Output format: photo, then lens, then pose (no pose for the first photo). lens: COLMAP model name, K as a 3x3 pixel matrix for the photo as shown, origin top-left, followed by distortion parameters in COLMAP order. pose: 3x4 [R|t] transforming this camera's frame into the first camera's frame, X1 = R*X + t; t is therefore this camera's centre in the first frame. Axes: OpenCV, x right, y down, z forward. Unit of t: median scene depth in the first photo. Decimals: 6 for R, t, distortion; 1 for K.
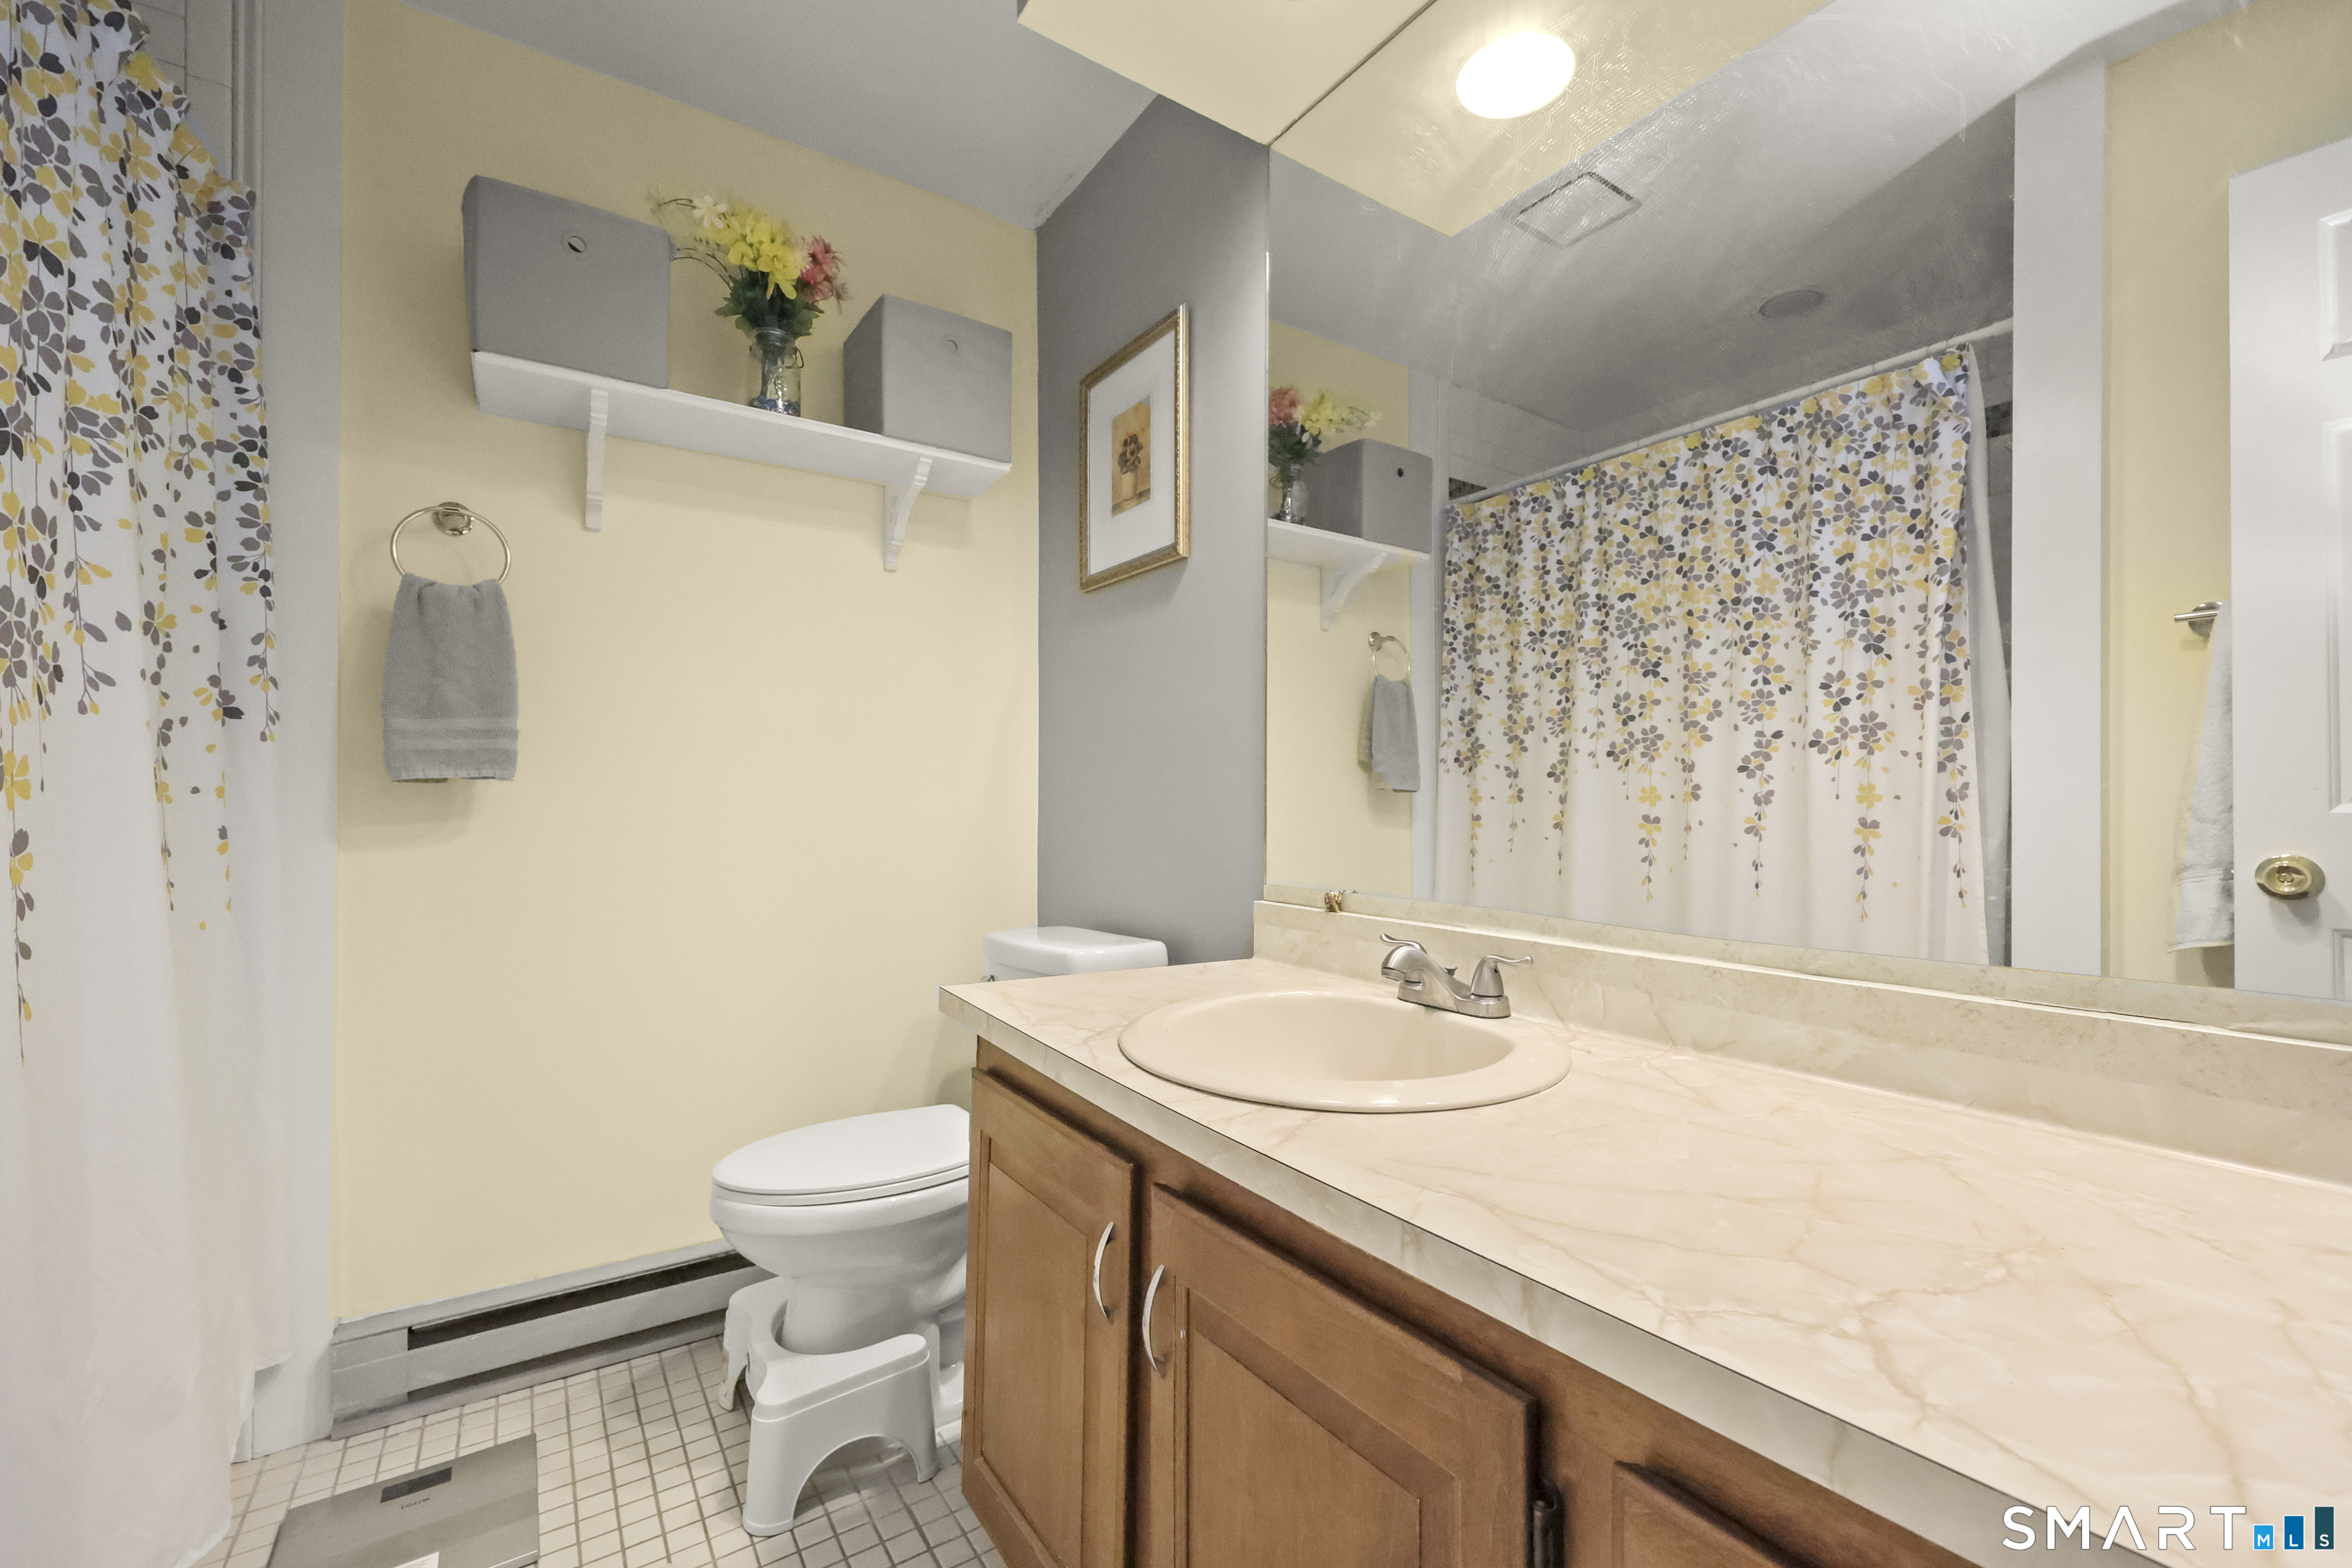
lens RADIAL K [[965.9, 0, 1204.4], [0, 965.9, 795.1], [0, 0, 1]] dist [-0.000334, 0.000282]
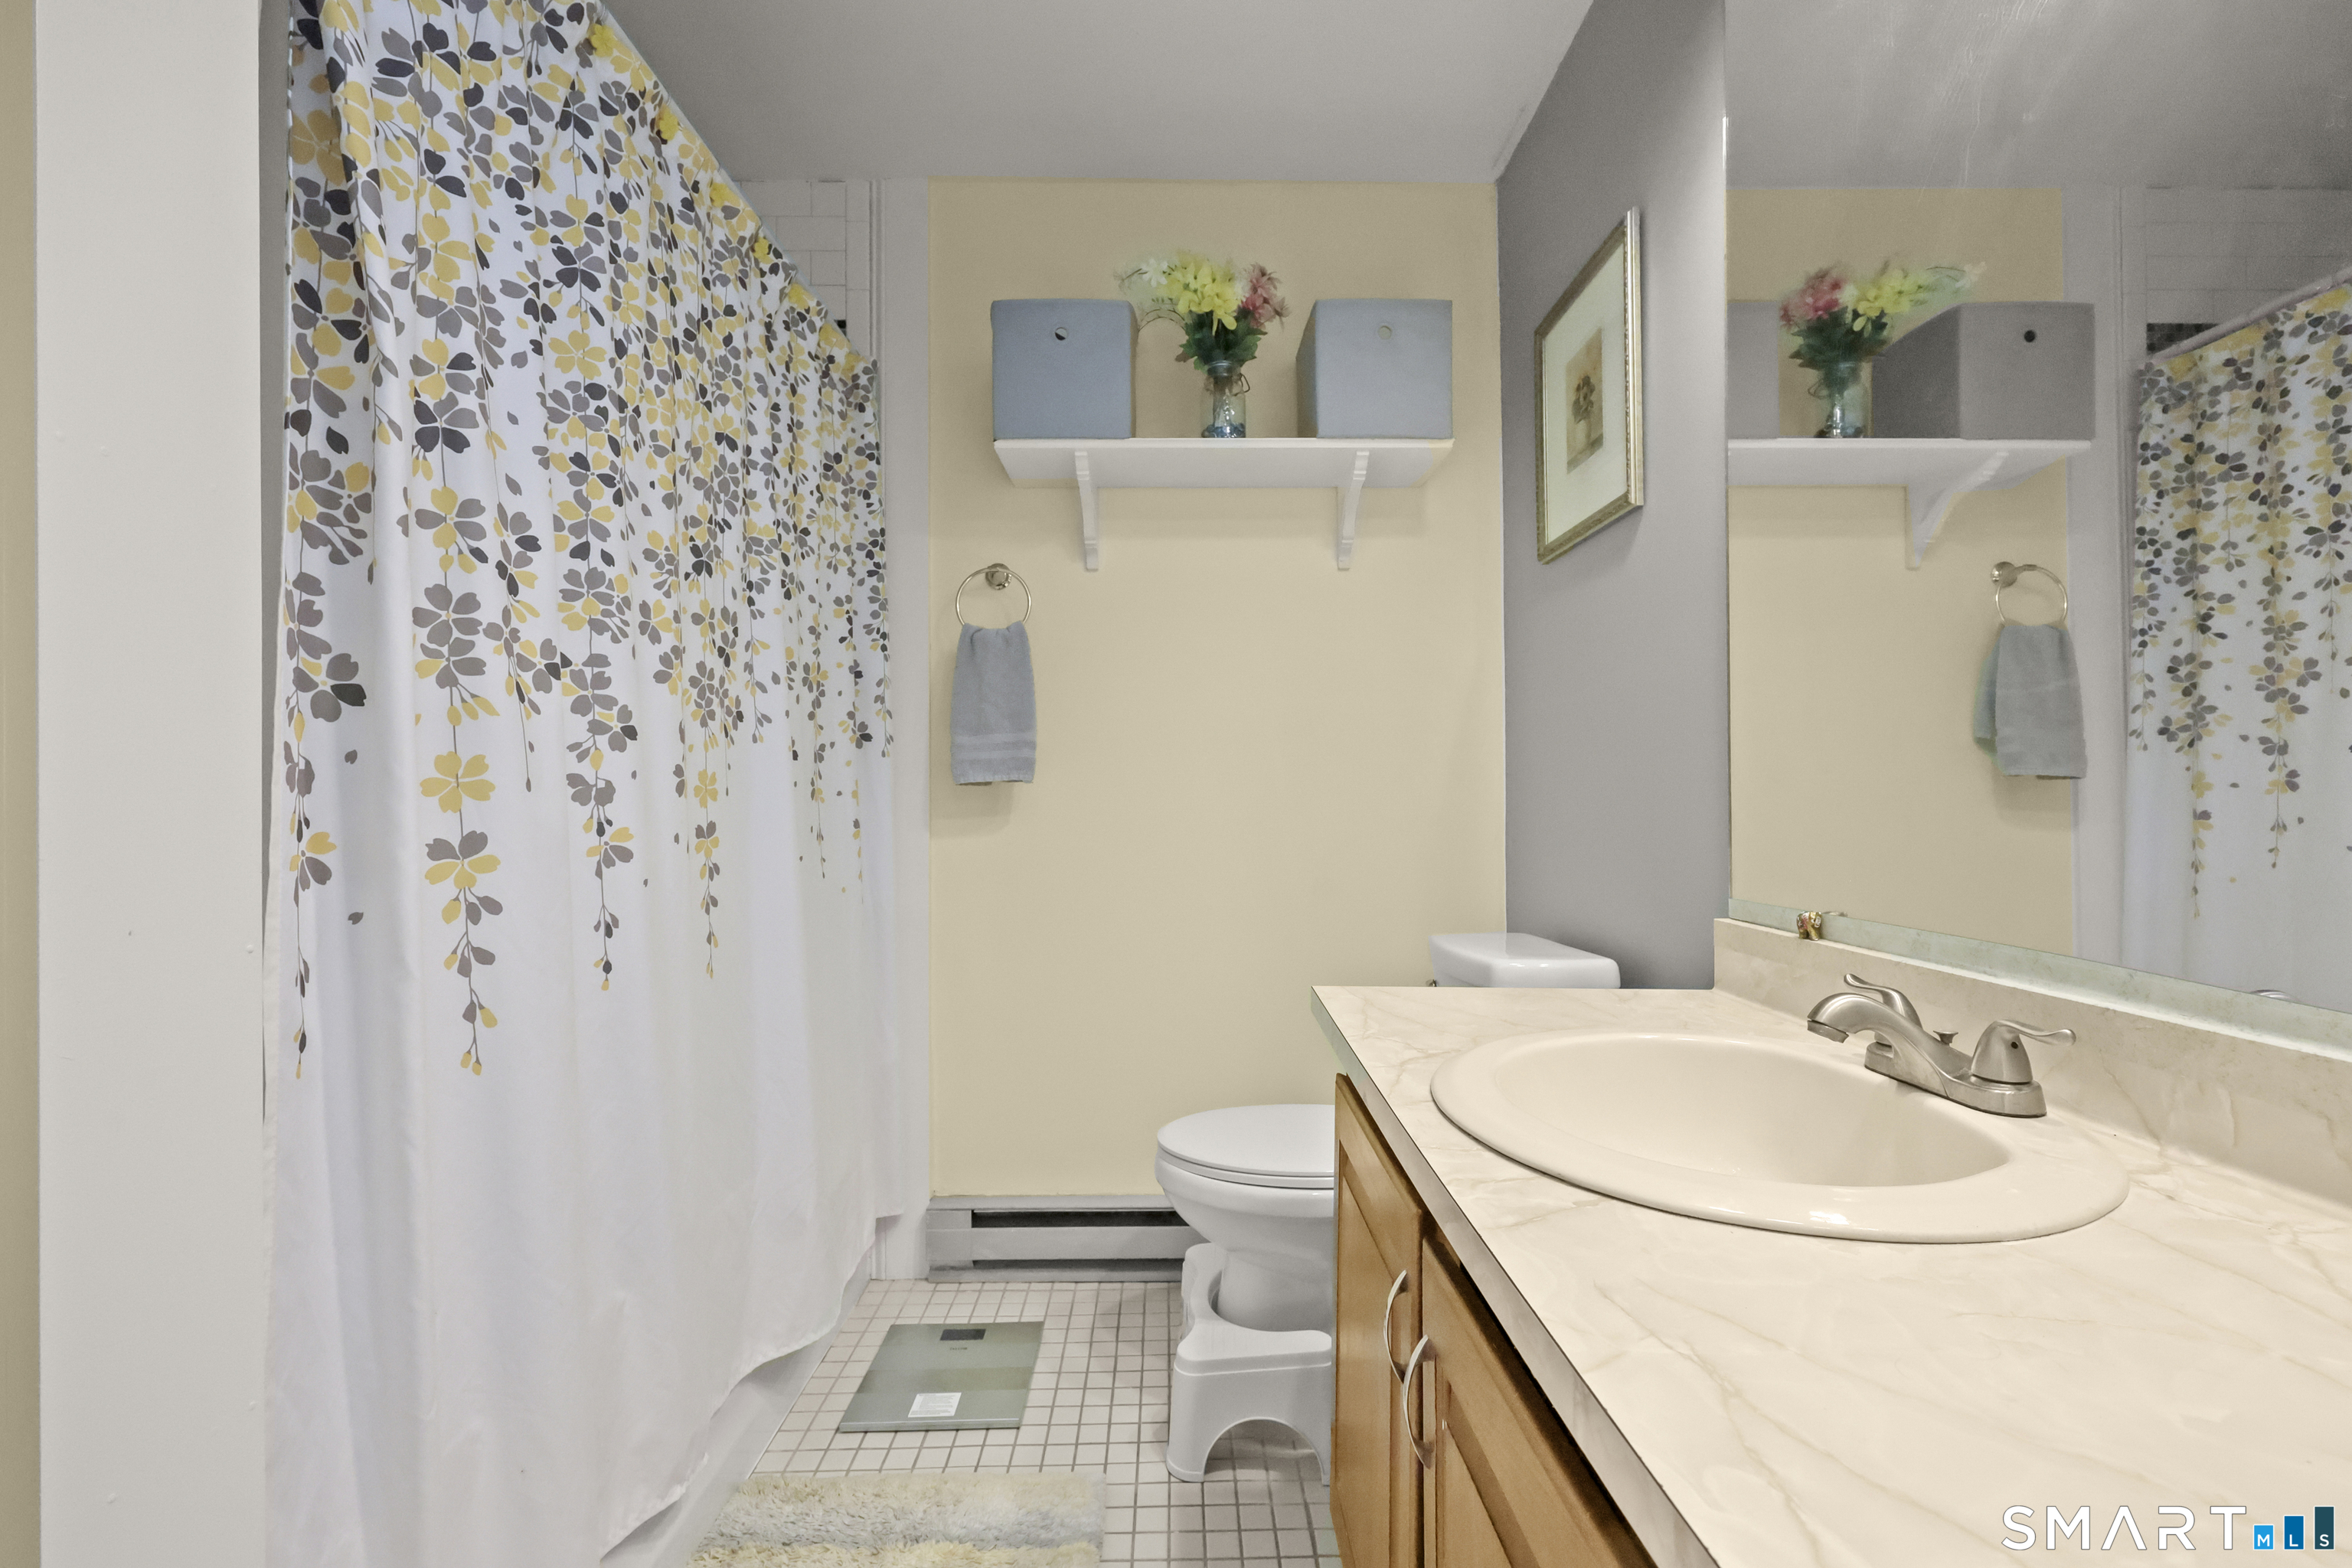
lens RADIAL K [[973.5, 0, 1195.4], [0, 973.5, 786.5], [0, 0, 1]] dist [-0.001468, -0.000276]
pose [[0.830990, -0.013356, -0.556128, 0.127685], [0.011199, 0.999911, -0.007279, 0.000703], [0.556175, -0.000179, 0.831065, 0.077038]]
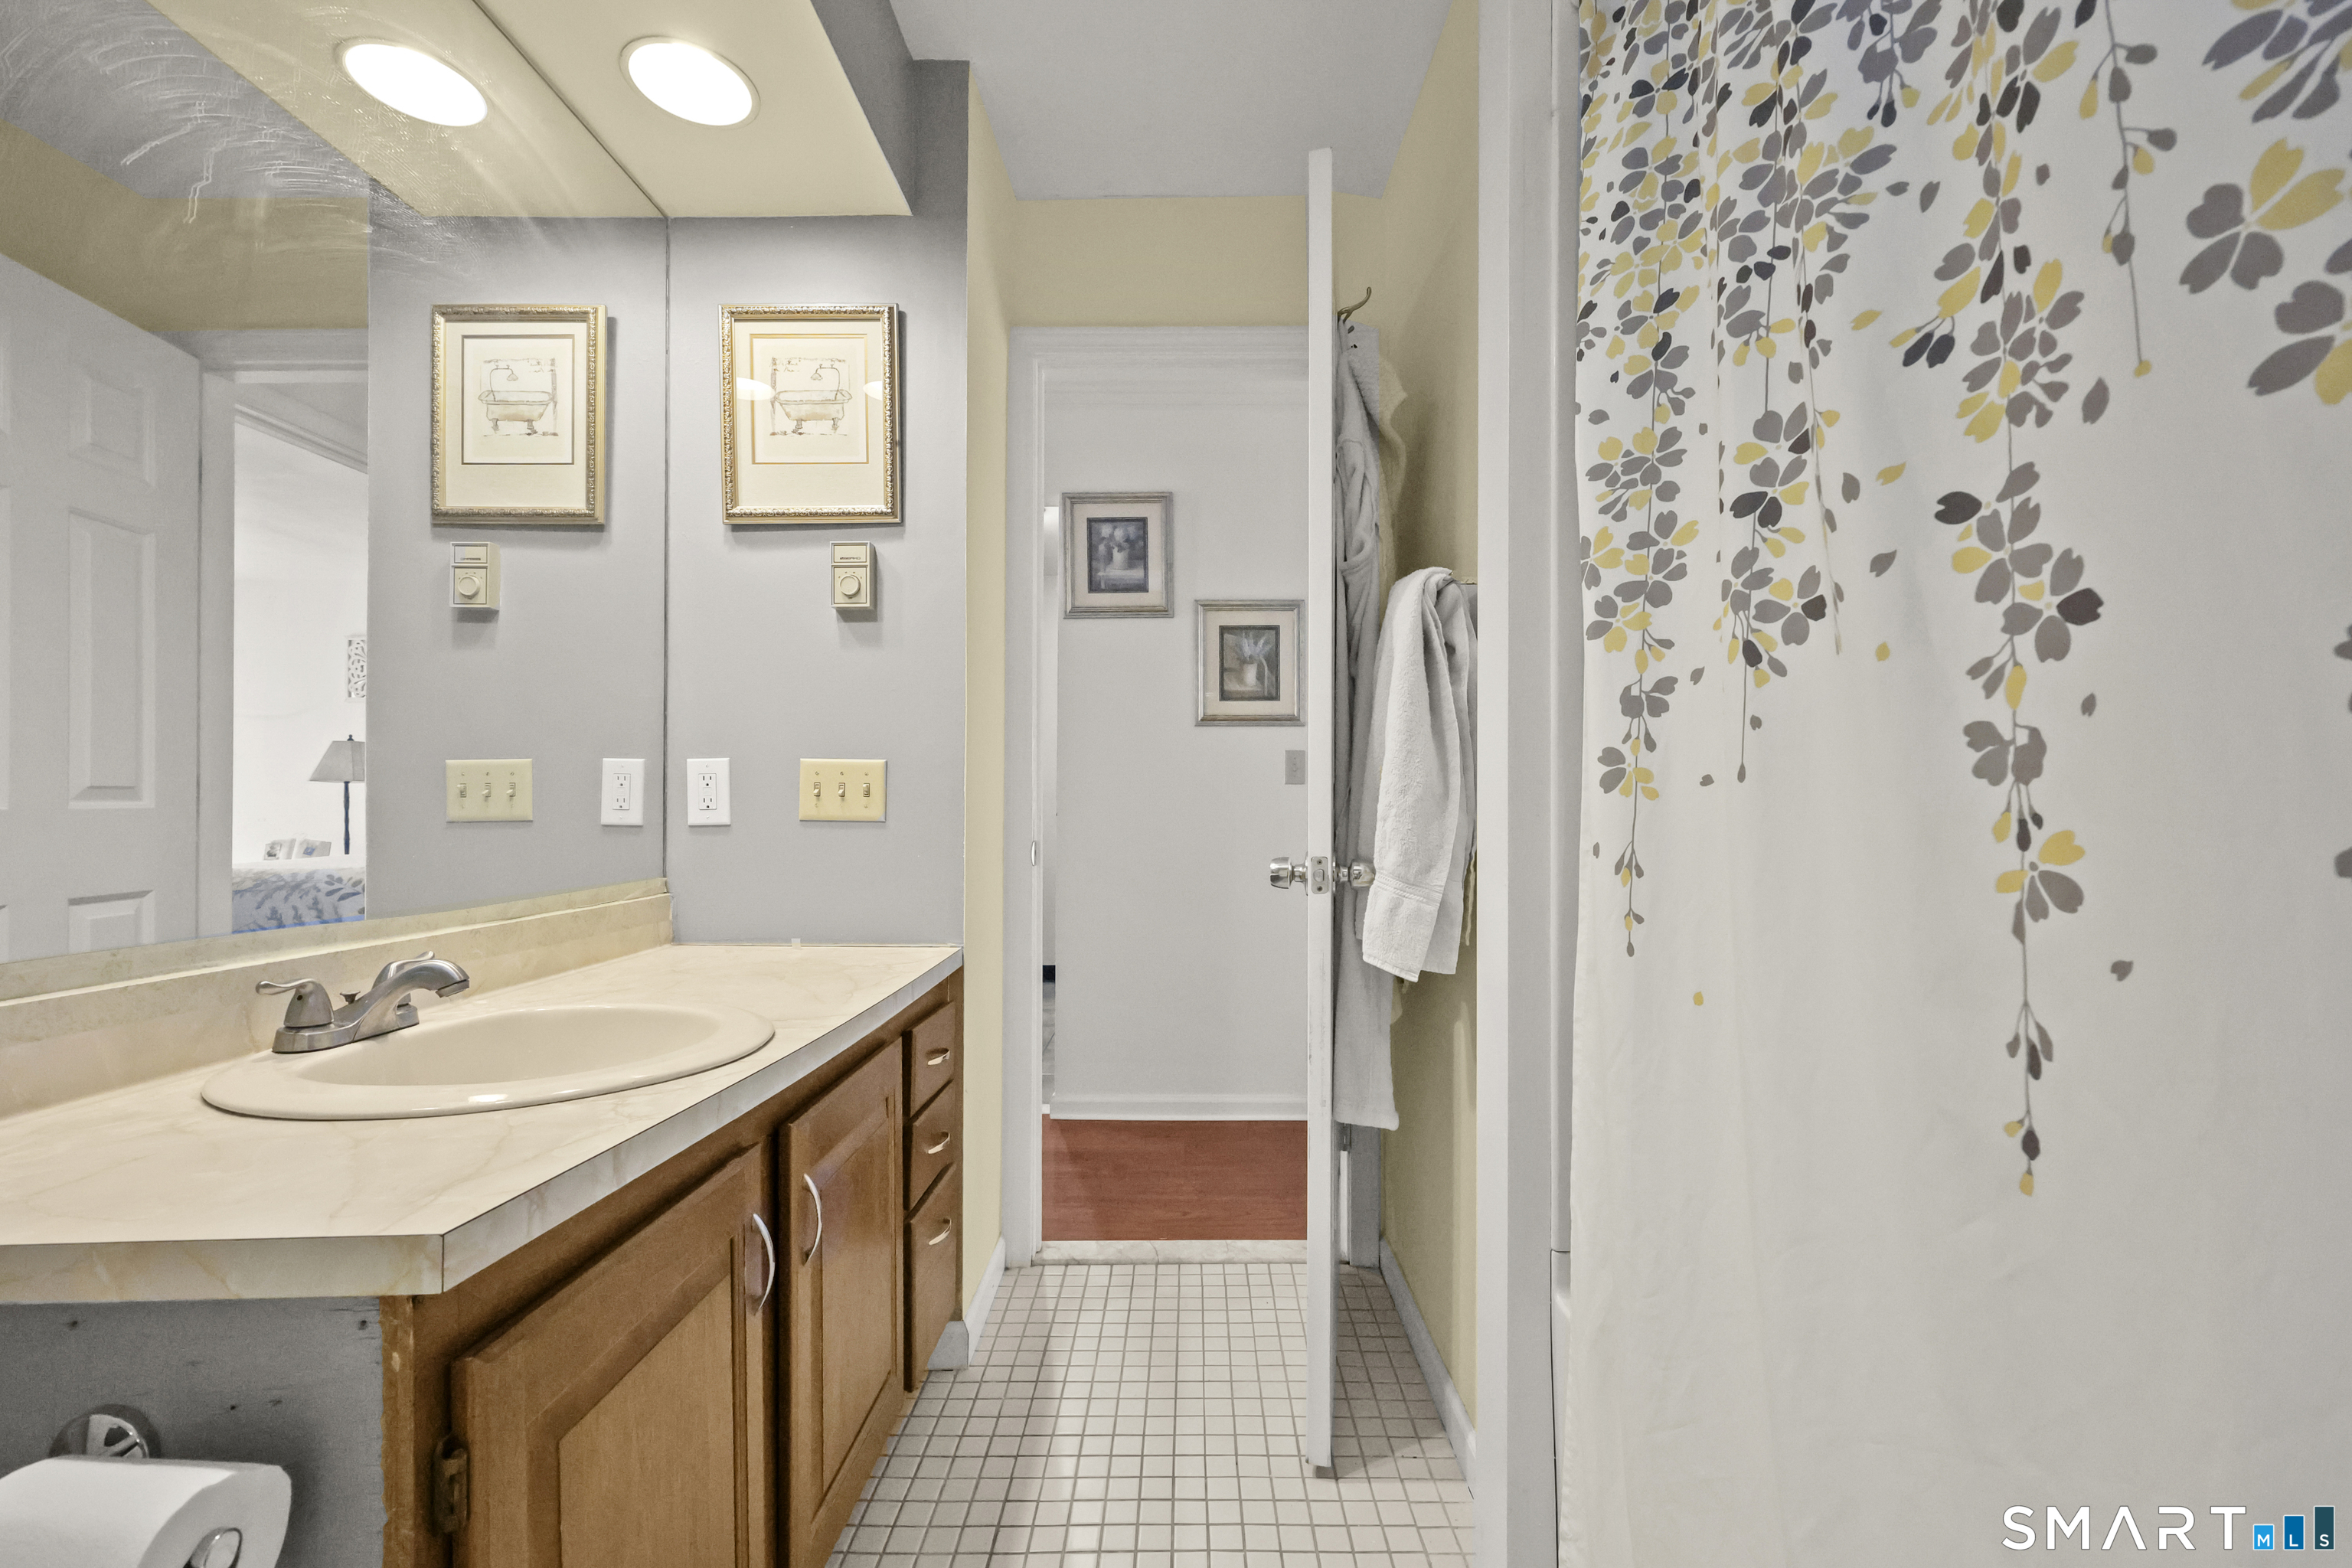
lens RADIAL K [[971.4, 0, 1185.7], [0, 971.4, 814.1], [0, 0, 1]] dist [0.001082, -0.000051]
pose [[-0.811941, -0.004466, 0.583722, -0.551824], [-0.007204, 0.999971, -0.002370, 0.009162], [-0.583695, -0.006130, -0.811950, 0.812057]]
